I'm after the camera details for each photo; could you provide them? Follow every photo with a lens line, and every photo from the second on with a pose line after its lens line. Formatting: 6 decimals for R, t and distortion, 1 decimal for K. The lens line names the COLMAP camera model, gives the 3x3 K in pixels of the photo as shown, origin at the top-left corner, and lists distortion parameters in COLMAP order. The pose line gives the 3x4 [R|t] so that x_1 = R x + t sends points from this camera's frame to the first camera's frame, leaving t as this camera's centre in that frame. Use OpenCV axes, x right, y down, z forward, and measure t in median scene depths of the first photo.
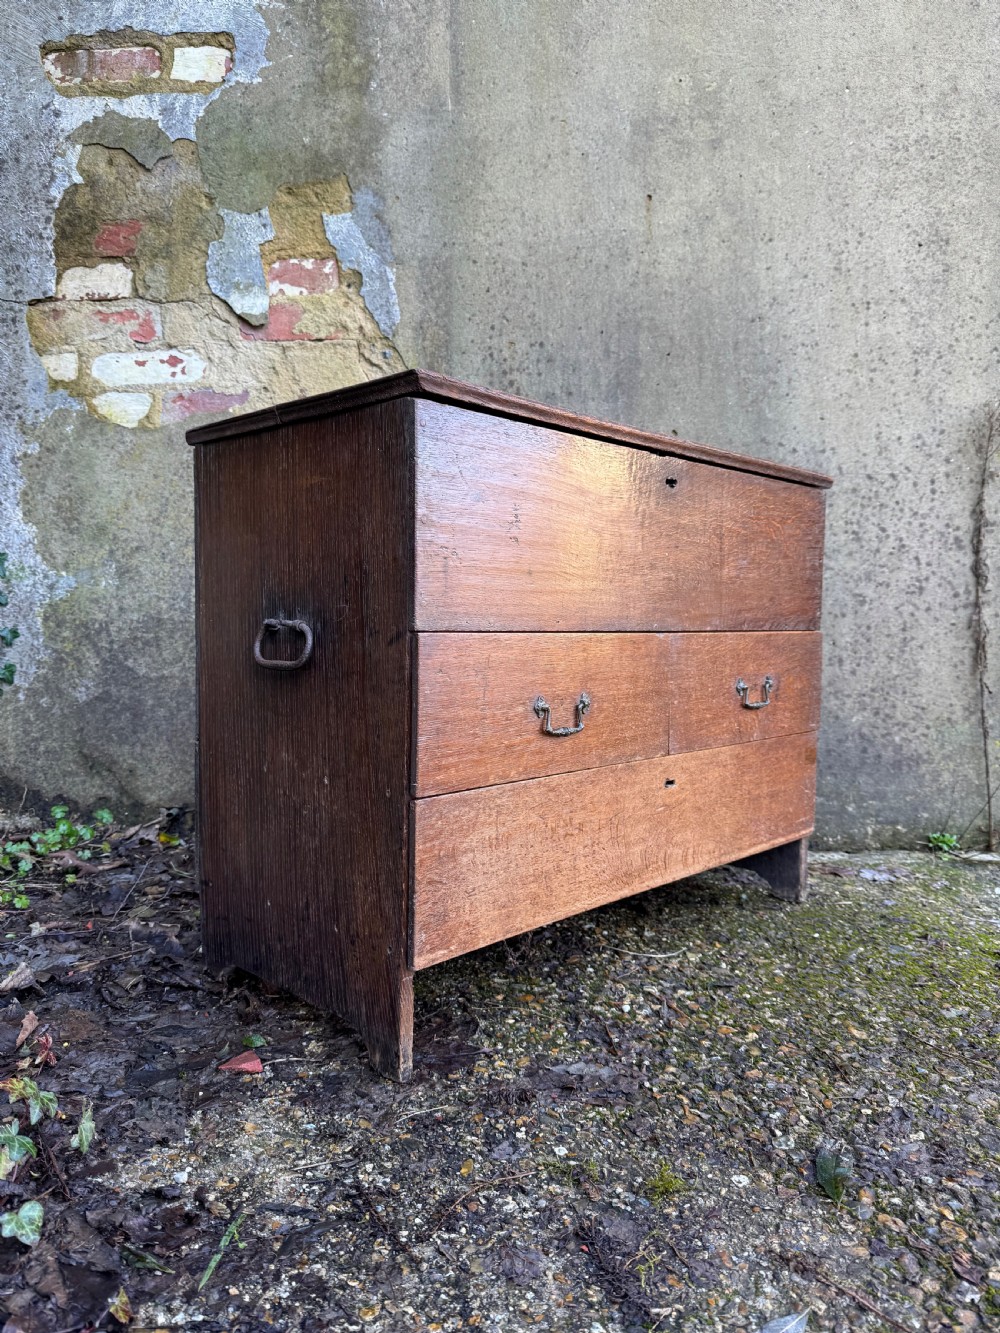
lens RADIAL K [[960.2, 0, 495.7], [0, 960.2, 671.3], [0, 0, 1]] dist [-0.002909, -0.013675]
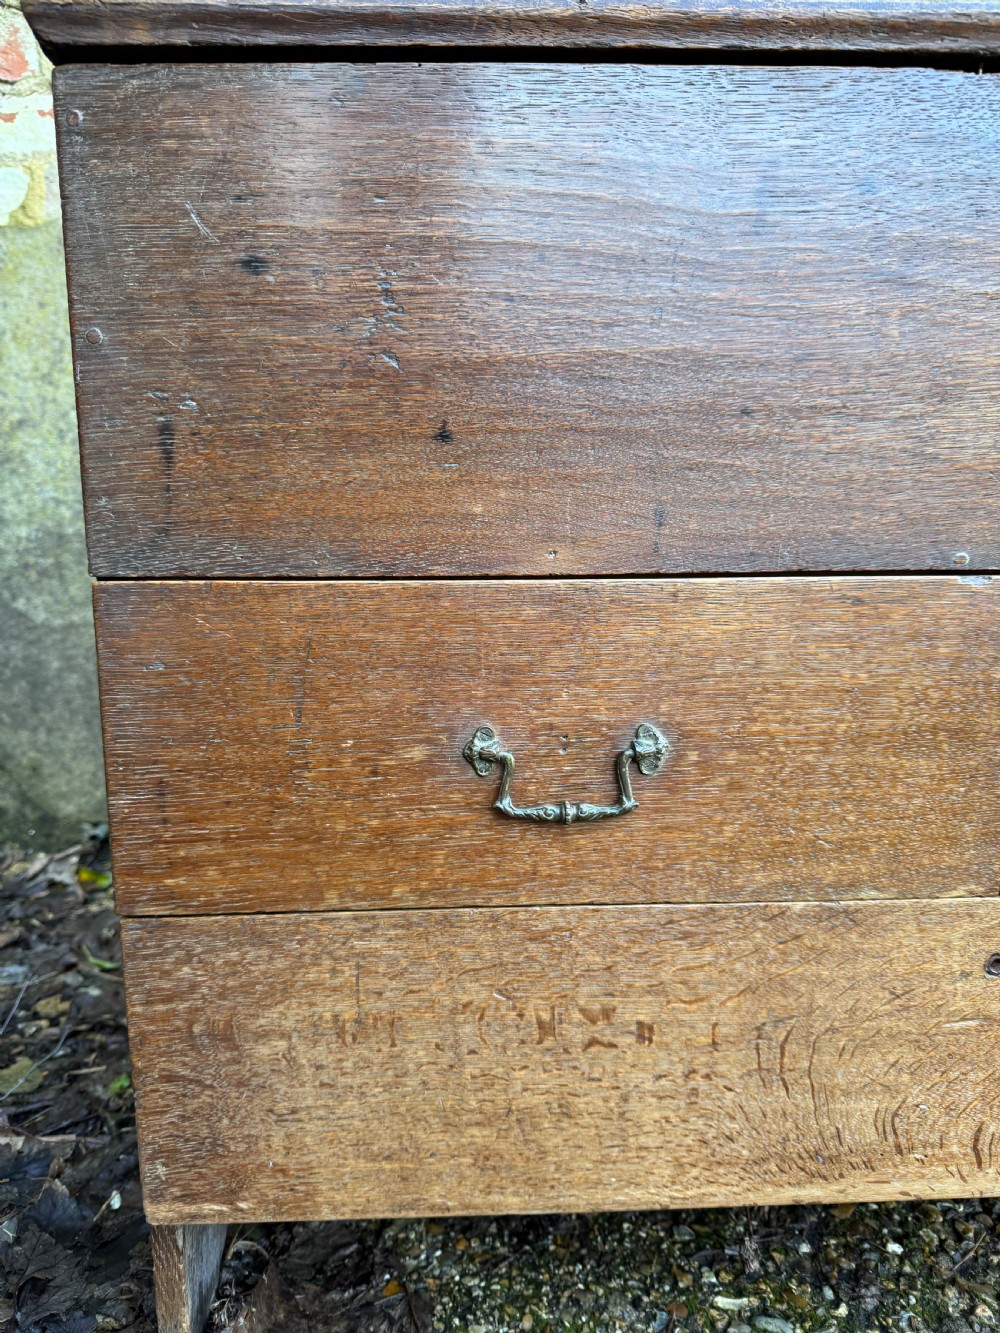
lens RADIAL K [[966.5, 0, 495.7], [0, 966.5, 674.4], [0, 0, 1]] dist [-0.003691, -0.023474]
pose [[0.999792, -0.019409, 0.006271, -0.082901], [0.018604, 0.993785, 0.109752, -0.033514], [-0.008362, -0.109613, 0.993939, 0.429852]]
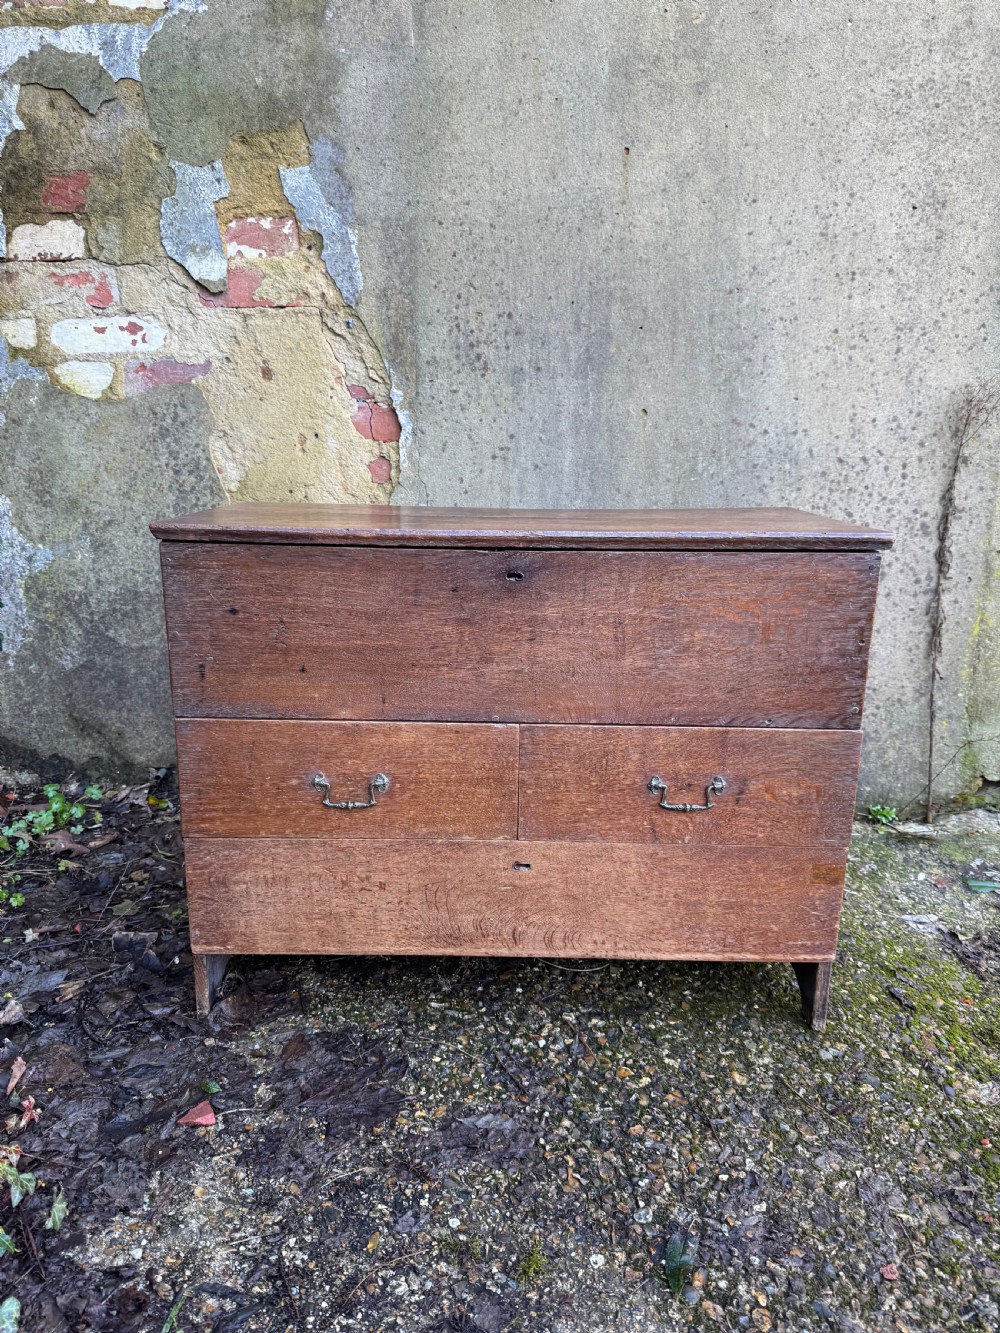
lens RADIAL K [[960.2, 0, 501.0], [0, 960.2, 670.9], [0, 0, 1]] dist [-0.002909, -0.013675]
pose [[0.999757, 0.012465, -0.018188, 0.073921], [-0.008595, 0.979934, 0.199135, -0.221054], [0.020305, -0.198931, 0.979803, -0.020027]]
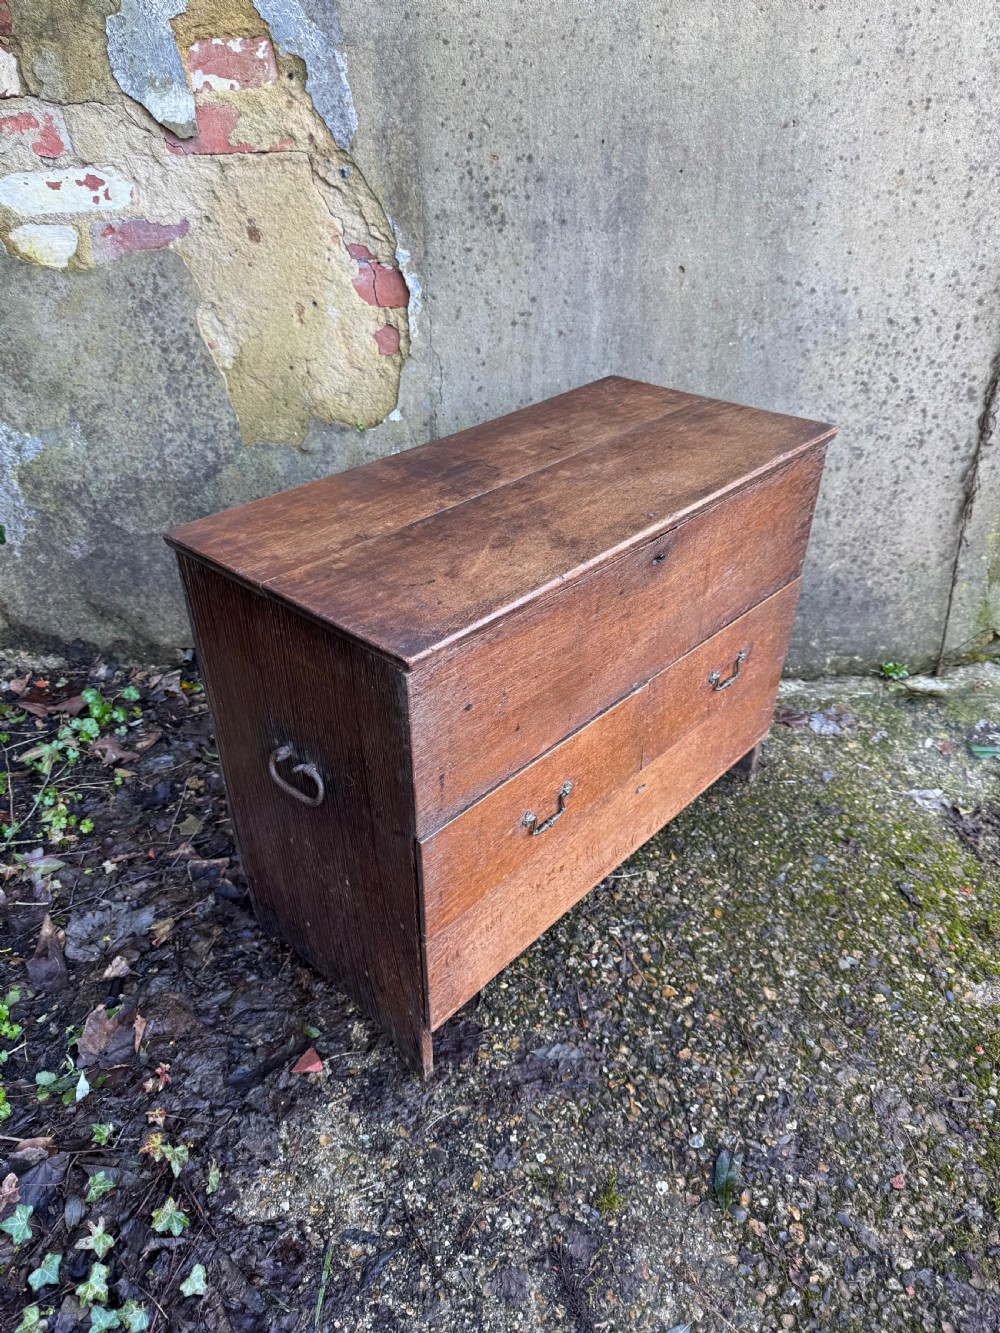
lens RADIAL K [[960.2, 0, 494.2], [0, 960.2, 676.8], [0, 0, 1]] dist [-0.002909, -0.013675]
pose [[0.999746, -0.022014, 0.004803, 0.003222], [0.016545, 0.861938, 0.506743, -0.454947], [-0.015296, -0.506535, 0.862084, 0.064016]]
